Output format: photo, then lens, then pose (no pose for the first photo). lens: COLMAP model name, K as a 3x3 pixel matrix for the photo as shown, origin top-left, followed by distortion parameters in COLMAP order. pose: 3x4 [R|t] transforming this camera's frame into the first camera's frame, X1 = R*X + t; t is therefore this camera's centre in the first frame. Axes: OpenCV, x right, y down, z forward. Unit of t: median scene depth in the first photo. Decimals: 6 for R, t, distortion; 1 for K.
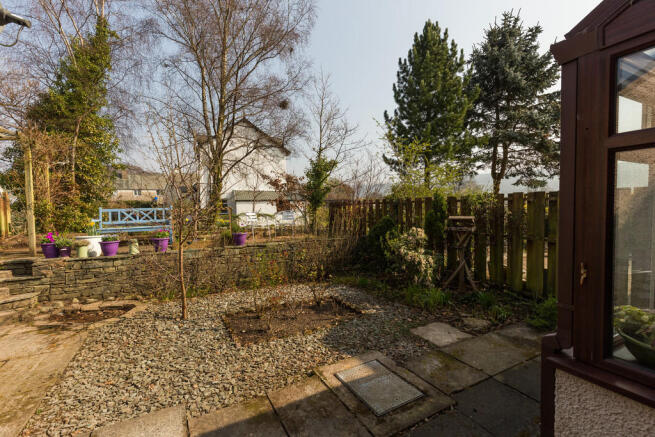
lens RADIAL K [[292.9, 0, 330.6], [0, 292.9, 219.2], [0, 0, 1]] dist [0.004955, -0.001308]
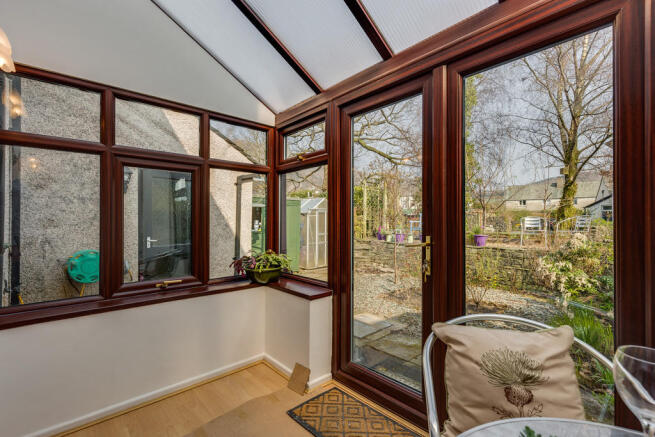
lens RADIAL K [[295.8, 0, 332.4], [0, 295.8, 220.9], [0, 0, 1]] dist [0.018573, -0.002266]
pose [[0.264764, 0.014395, -0.964206, 0.377687], [-0.044148, 0.999021, 0.002792, 0.009242], [0.963302, 0.041828, 0.265140, 0.107958]]
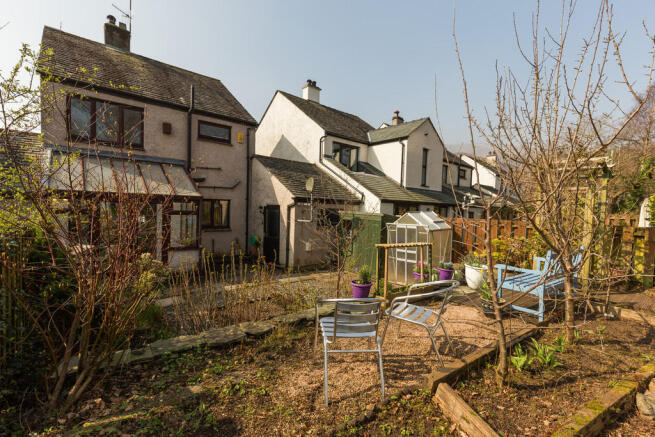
lens RADIAL K [[292.9, 0, 329.7], [0, 292.9, 219.3], [0, 0, 1]] dist [0.004955, -0.001308]
pose [[-0.971998, -0.004401, -0.234950, -0.048047], [-0.025524, 0.995887, 0.086939, -0.094486], [0.233601, 0.090501, -0.968112, 0.984845]]
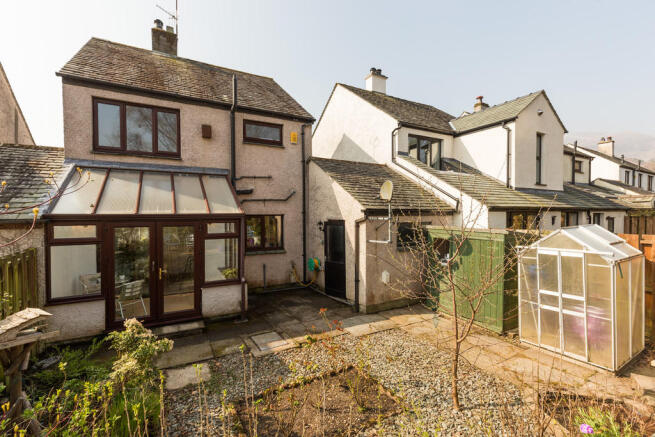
lens RADIAL K [[292.9, 0, 326.3], [0, 292.9, 218.7], [0, 0, 1]] dist [0.004955, -0.001308]
pose [[-0.999633, 0.020529, -0.017694, -0.056373], [0.019393, 0.997879, 0.062140, -0.101897], [0.018933, 0.061774, -0.997911, 0.739784]]
